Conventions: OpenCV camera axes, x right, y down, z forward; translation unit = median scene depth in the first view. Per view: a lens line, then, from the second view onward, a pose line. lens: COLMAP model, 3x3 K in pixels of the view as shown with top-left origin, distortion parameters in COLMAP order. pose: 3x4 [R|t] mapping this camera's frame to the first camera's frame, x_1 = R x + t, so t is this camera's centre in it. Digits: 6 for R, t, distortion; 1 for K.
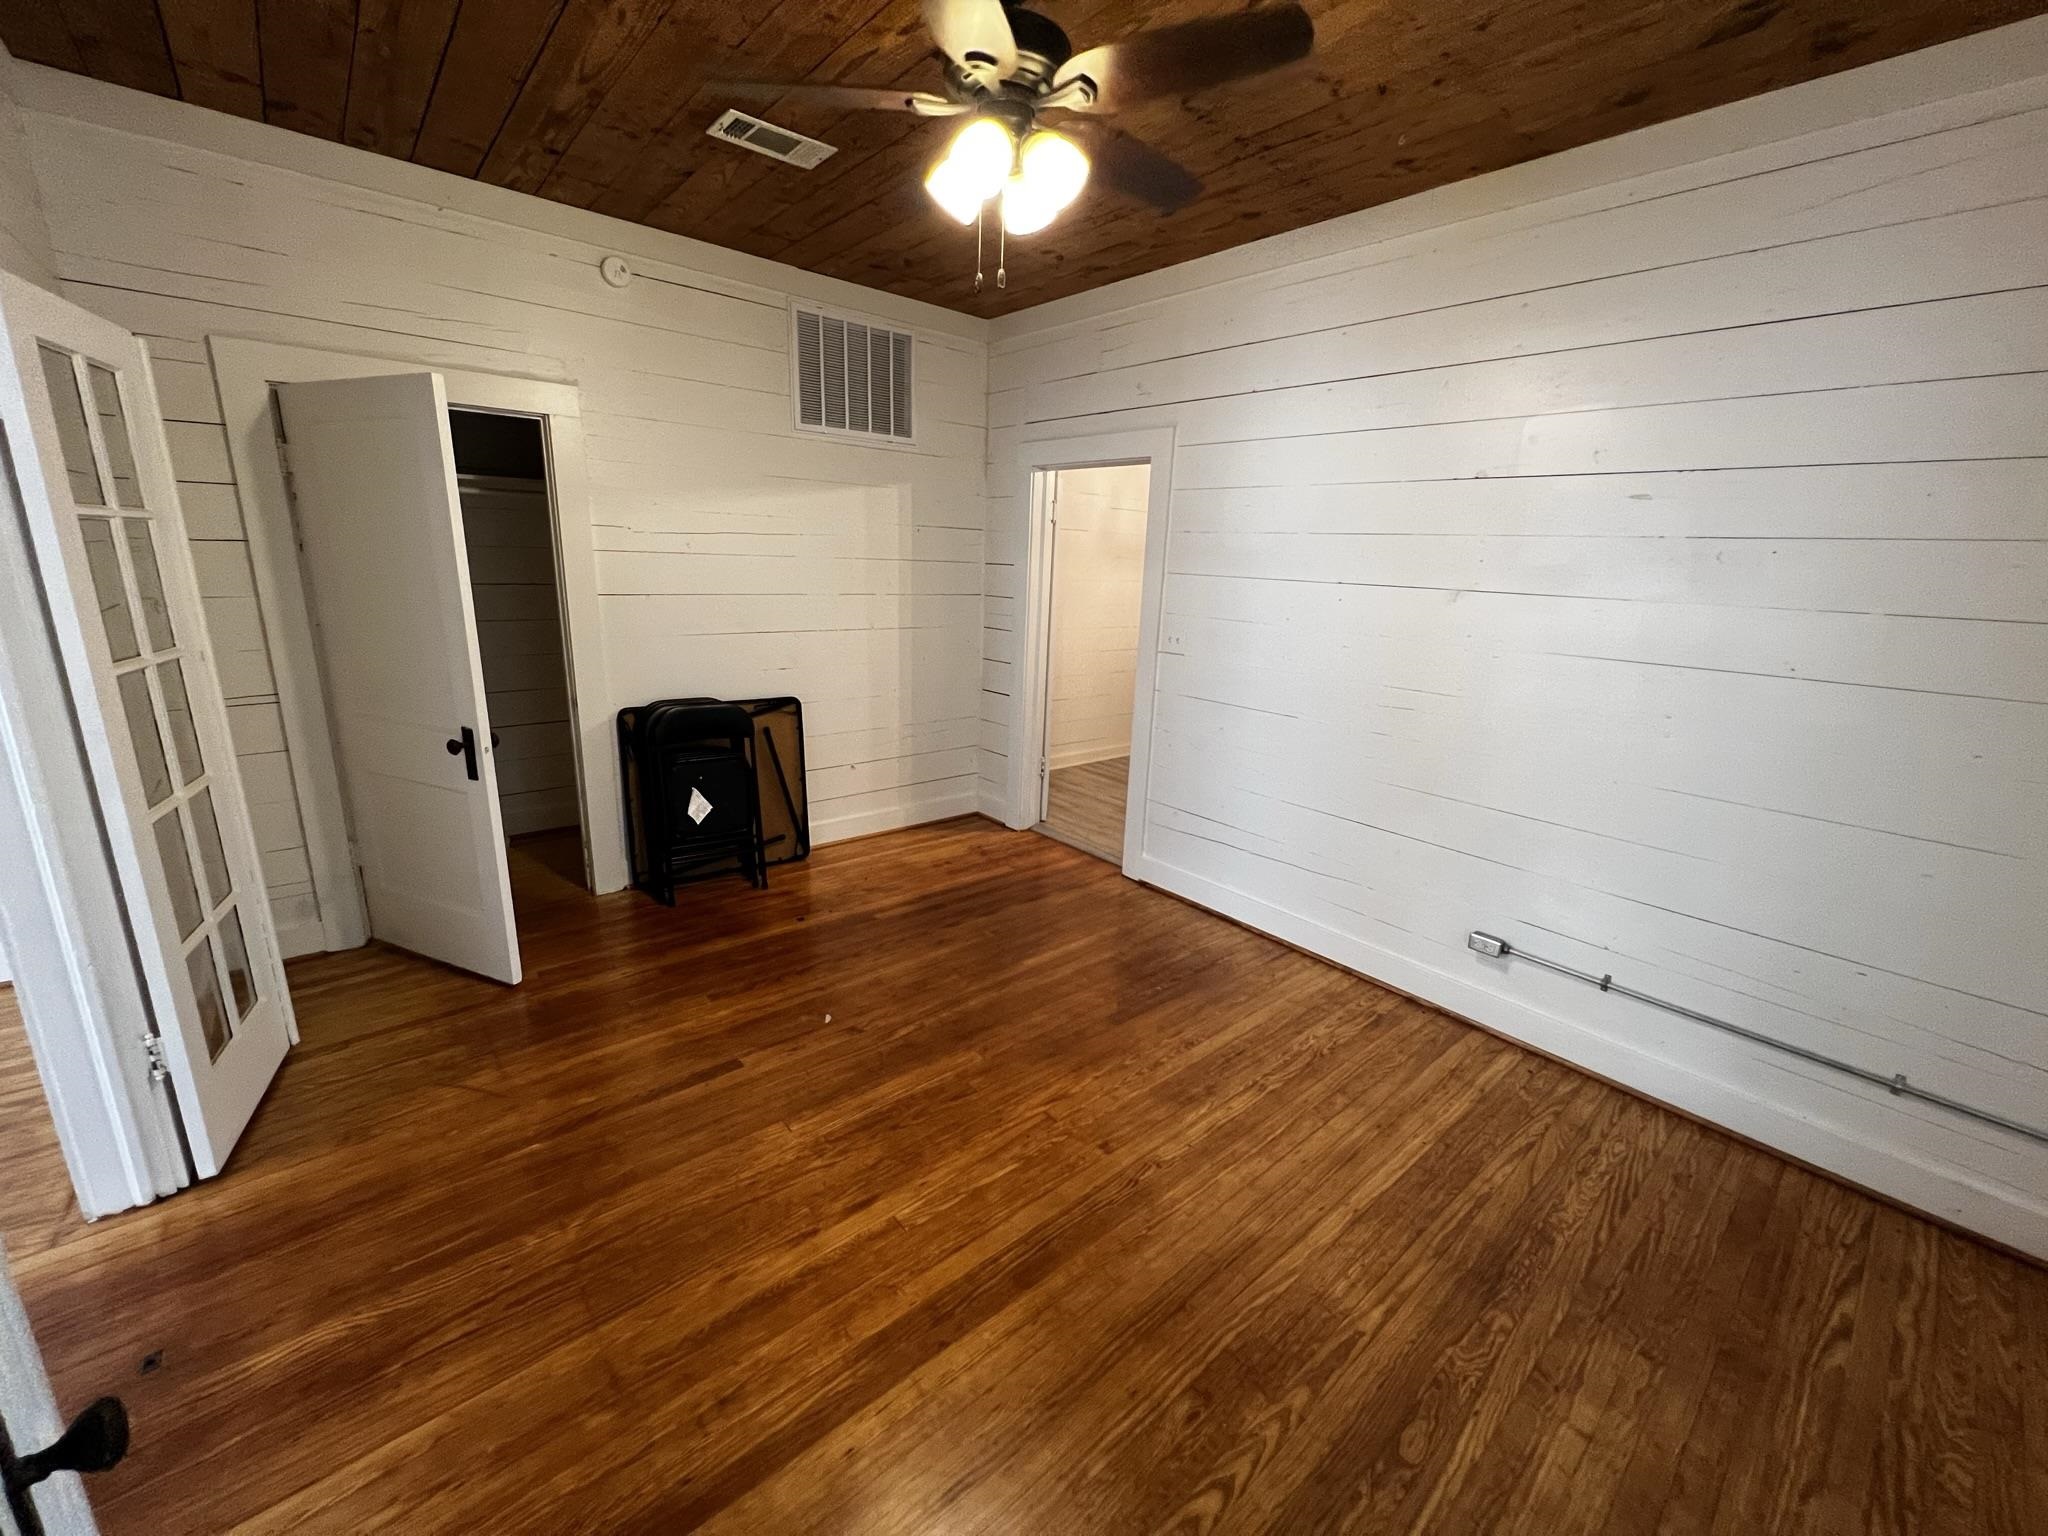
lens RADIAL K [[822.3, 0, 1024.0], [0, 822.3, 768.0], [0, 0, 1]] dist [0.014288, -0.000237]
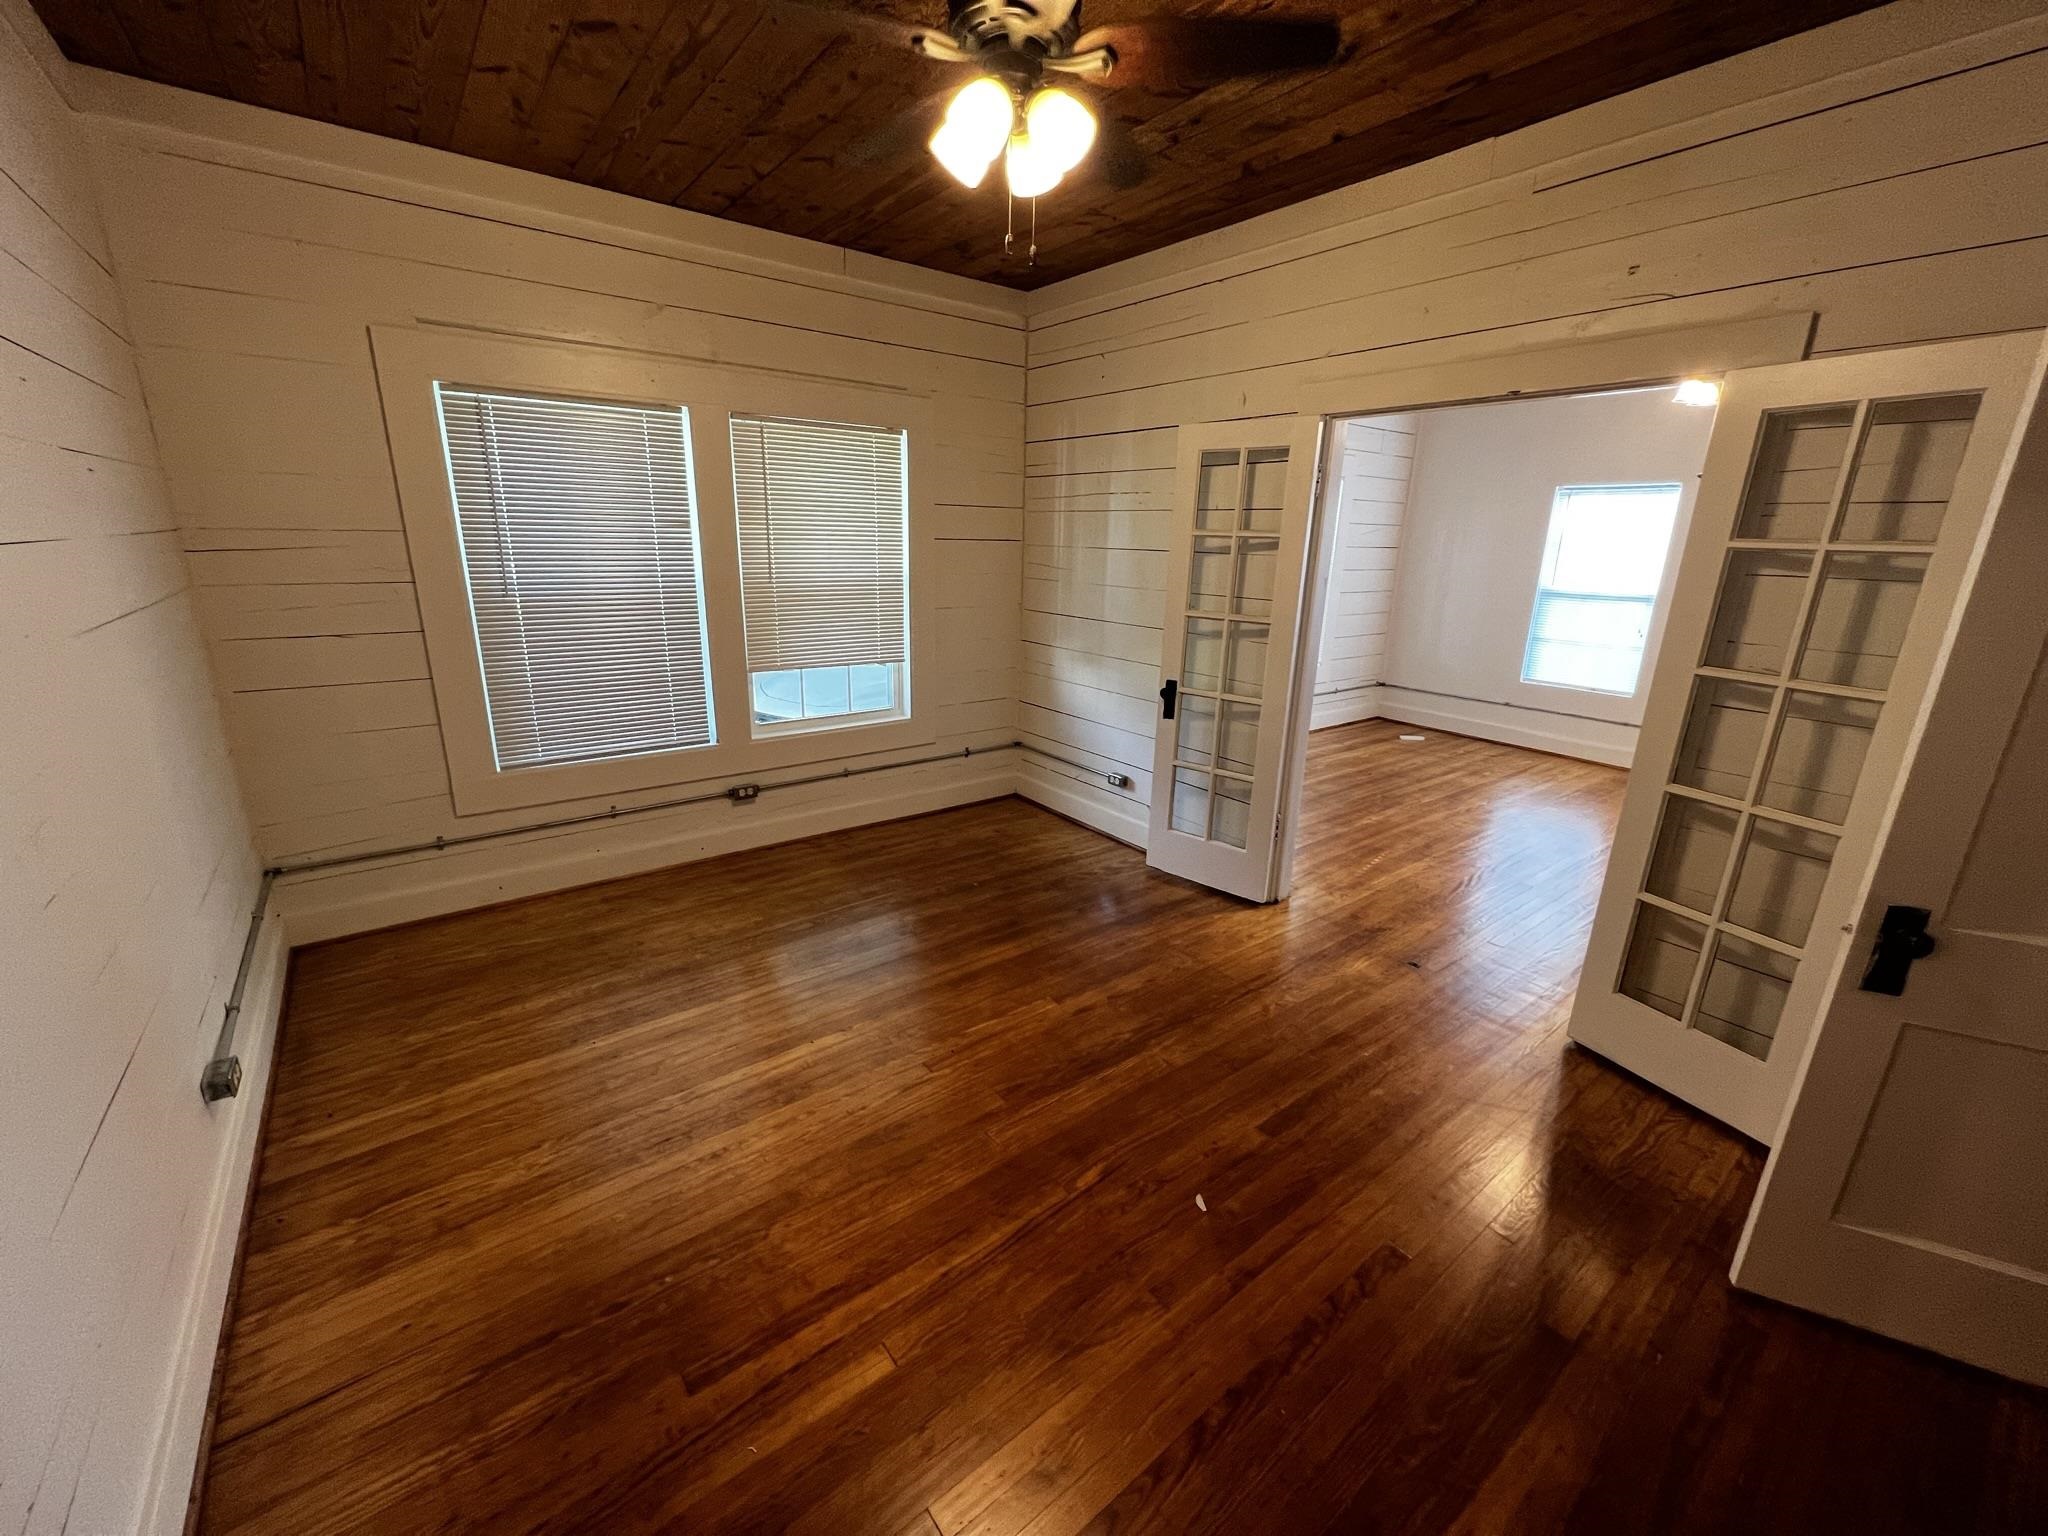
lens RADIAL K [[822.3, 0, 1024.0], [0, 822.3, 768.0], [0, 0, 1]] dist [0.014288, -0.000237]
pose [[-0.996481, -0.075568, 0.036251, -0.095590], [-0.046144, 0.855714, 0.515388, -0.434722], [-0.069967, 0.511902, -0.856190, 1.638515]]
